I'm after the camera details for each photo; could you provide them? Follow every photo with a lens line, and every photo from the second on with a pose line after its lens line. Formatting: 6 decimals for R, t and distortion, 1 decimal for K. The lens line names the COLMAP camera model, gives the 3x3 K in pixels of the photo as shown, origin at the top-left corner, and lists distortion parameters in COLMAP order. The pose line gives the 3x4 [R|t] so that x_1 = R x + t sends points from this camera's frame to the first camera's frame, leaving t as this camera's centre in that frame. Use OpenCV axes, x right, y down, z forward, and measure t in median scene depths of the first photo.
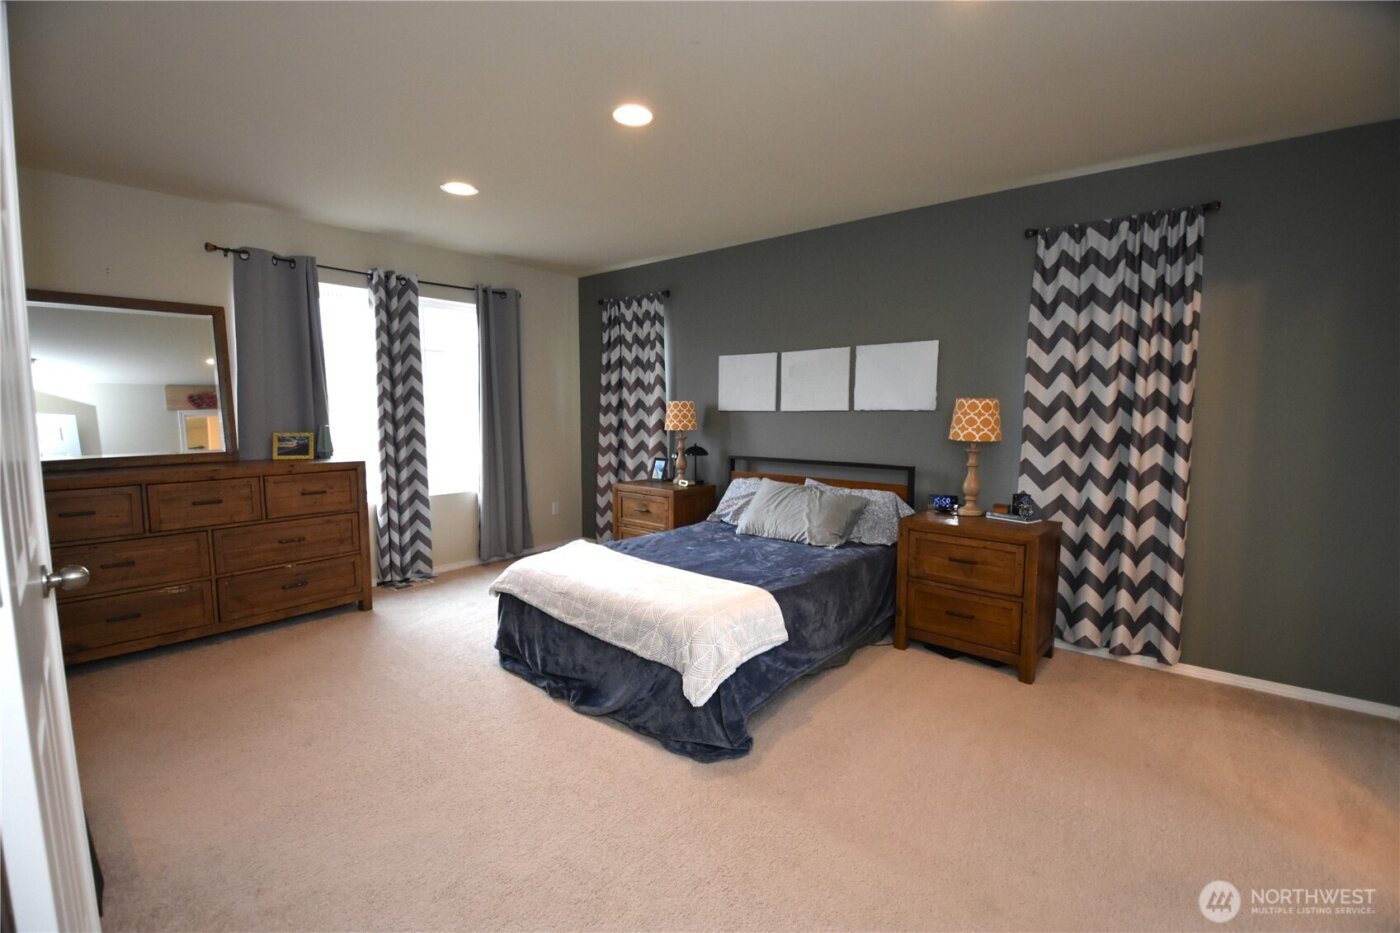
lens RADIAL K [[613.3, 0, 700.0], [0, 613.3, 466.5], [0, 0, 1]] dist [0.019105, -0.025938]
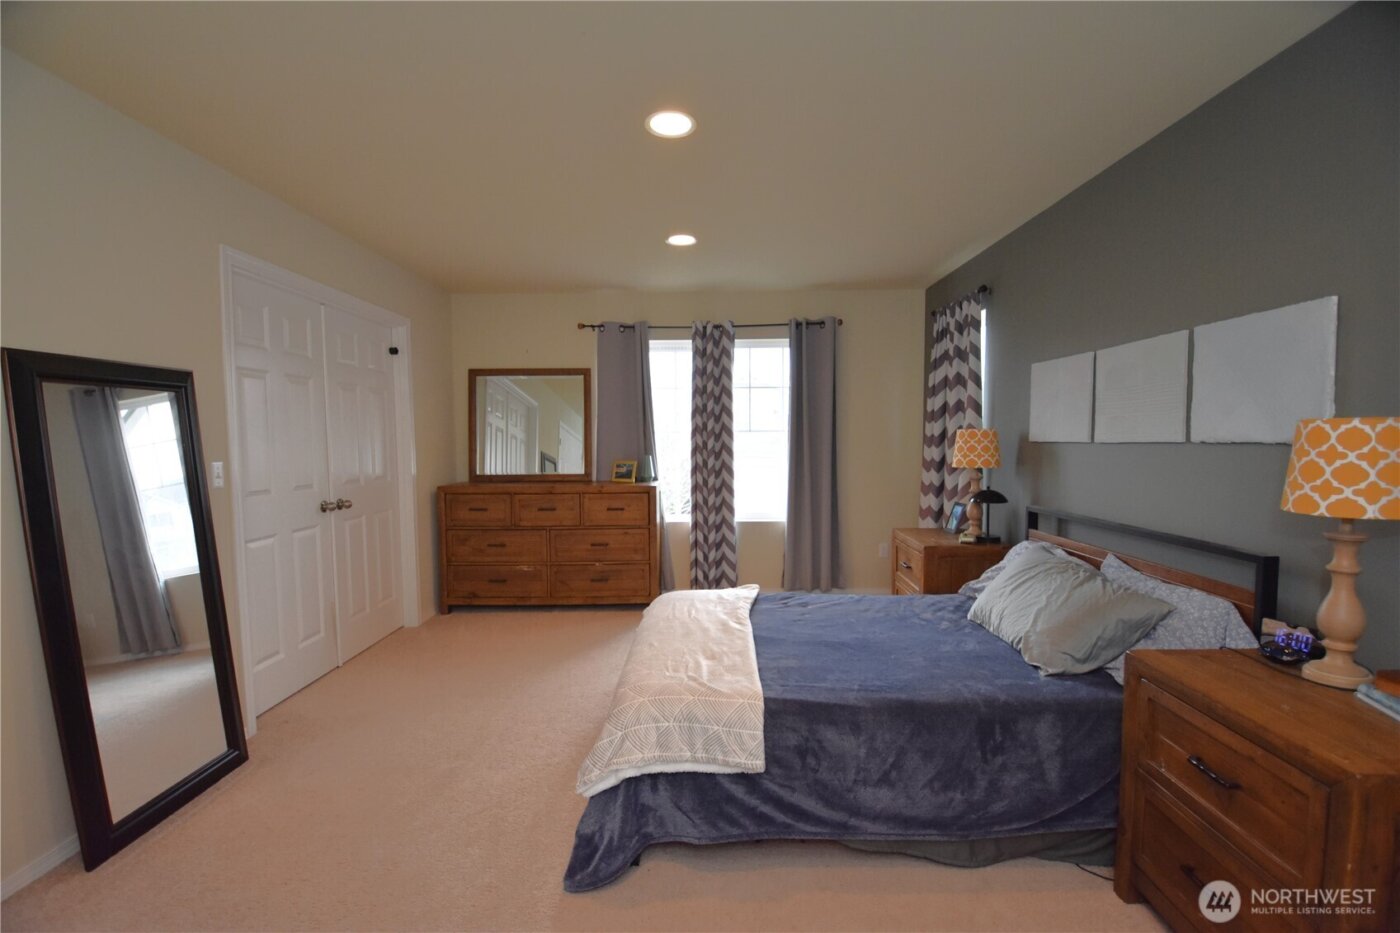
lens RADIAL K [[613.3, 0, 700.0], [0, 613.3, 466.5], [0, 0, 1]] dist [0.019105, -0.025938]
pose [[0.629297, 0.028891, -0.776628, 0.425225], [-0.063101, 0.997909, -0.014008, -0.035122], [0.774599, 0.057821, 0.629804, 0.322368]]
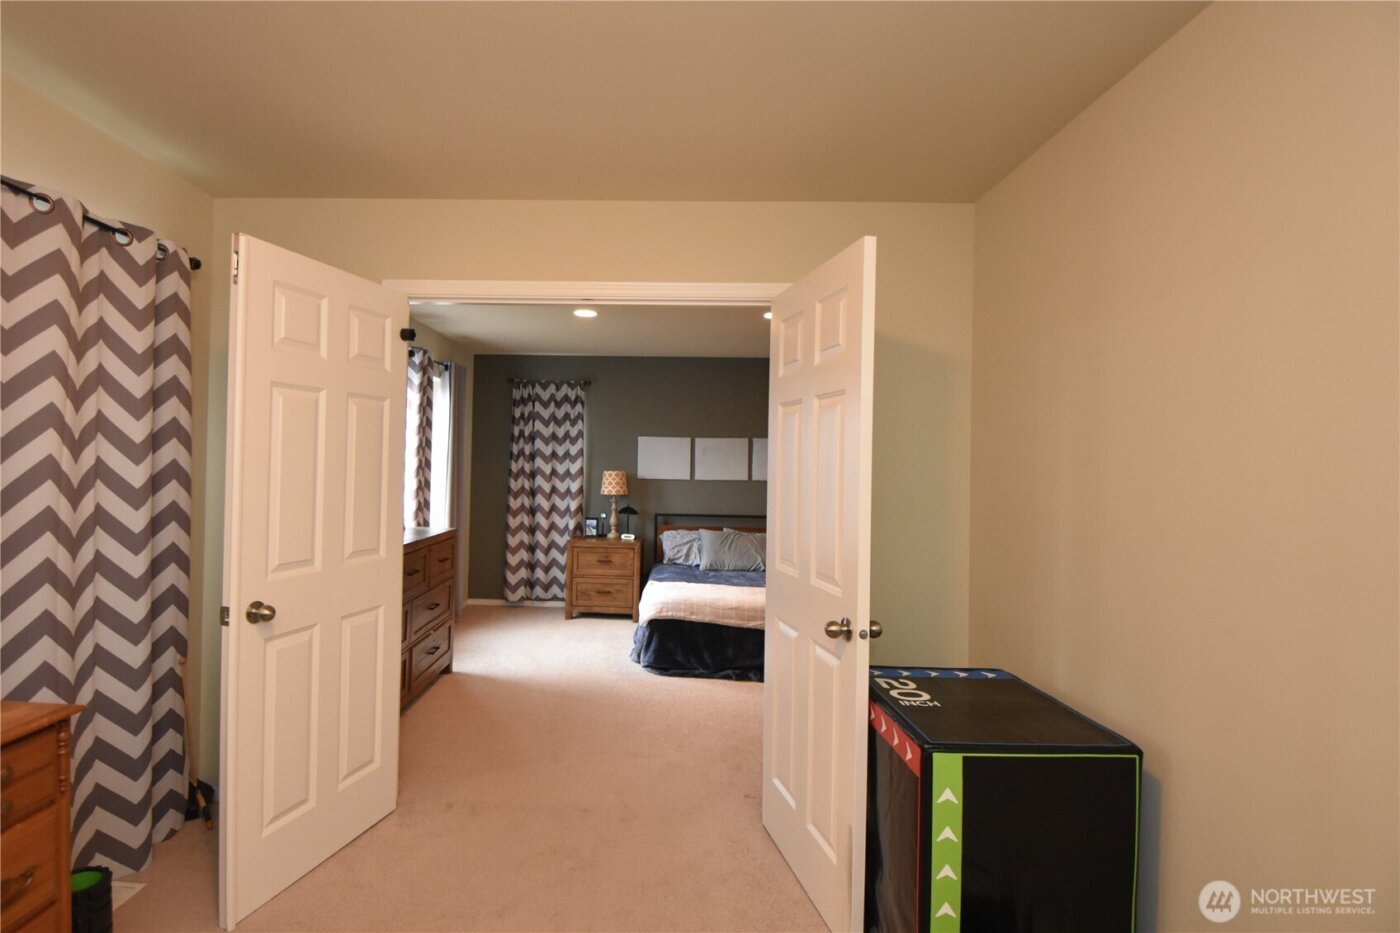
lens RADIAL K [[613.3, 0, 700.0], [0, 613.3, 466.5], [0, 0, 1]] dist [0.019105, -0.025938]
pose [[0.787540, 0.013326, 0.616120, -0.815416], [0.040457, 0.996491, -0.073266, -0.022179], [-0.614935, 0.082626, 0.784237, -0.108633]]
